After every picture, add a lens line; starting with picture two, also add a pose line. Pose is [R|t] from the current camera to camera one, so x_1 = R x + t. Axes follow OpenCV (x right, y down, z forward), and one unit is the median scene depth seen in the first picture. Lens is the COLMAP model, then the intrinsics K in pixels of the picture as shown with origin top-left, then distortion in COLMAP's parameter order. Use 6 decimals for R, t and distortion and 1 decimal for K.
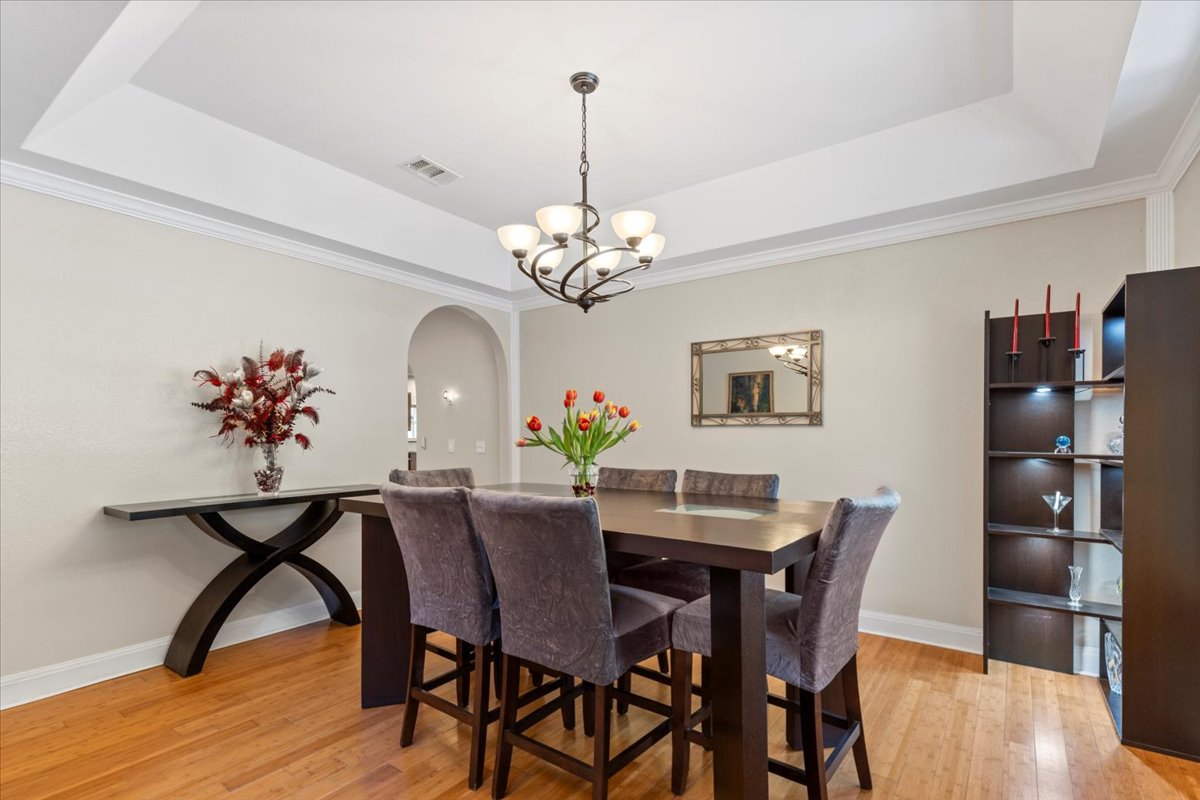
lens RADIAL K [[564.0, 0, 601.6], [0, 564.0, 438.6], [0, 0, 1]] dist [0.017759, -0.000044]
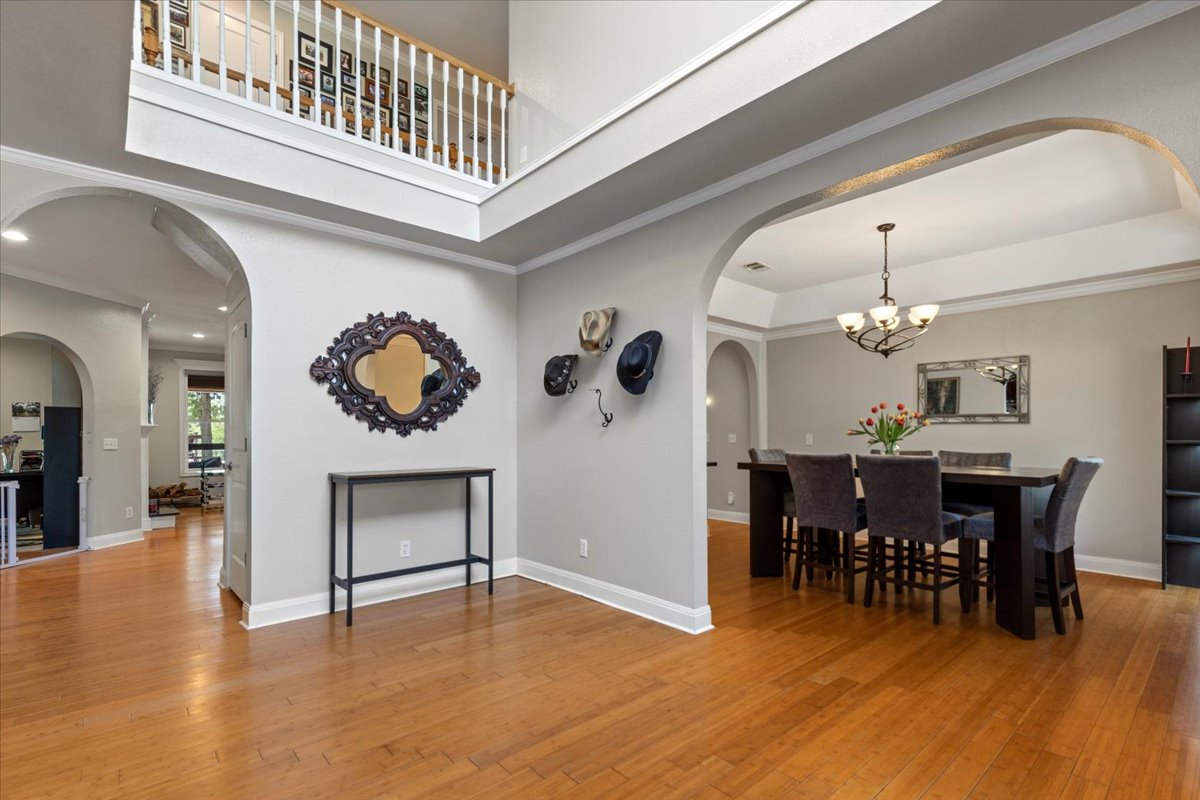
lens RADIAL K [[554.7, 0, 598.4], [0, 554.7, 431.8], [0, 0, 1]] dist [0.001111, -0.000244]
pose [[0.975057, 0.003713, -0.221922, -0.438874], [-0.005667, 0.999951, -0.008171, 0.020235], [0.221880, 0.009224, 0.975030, -0.736373]]
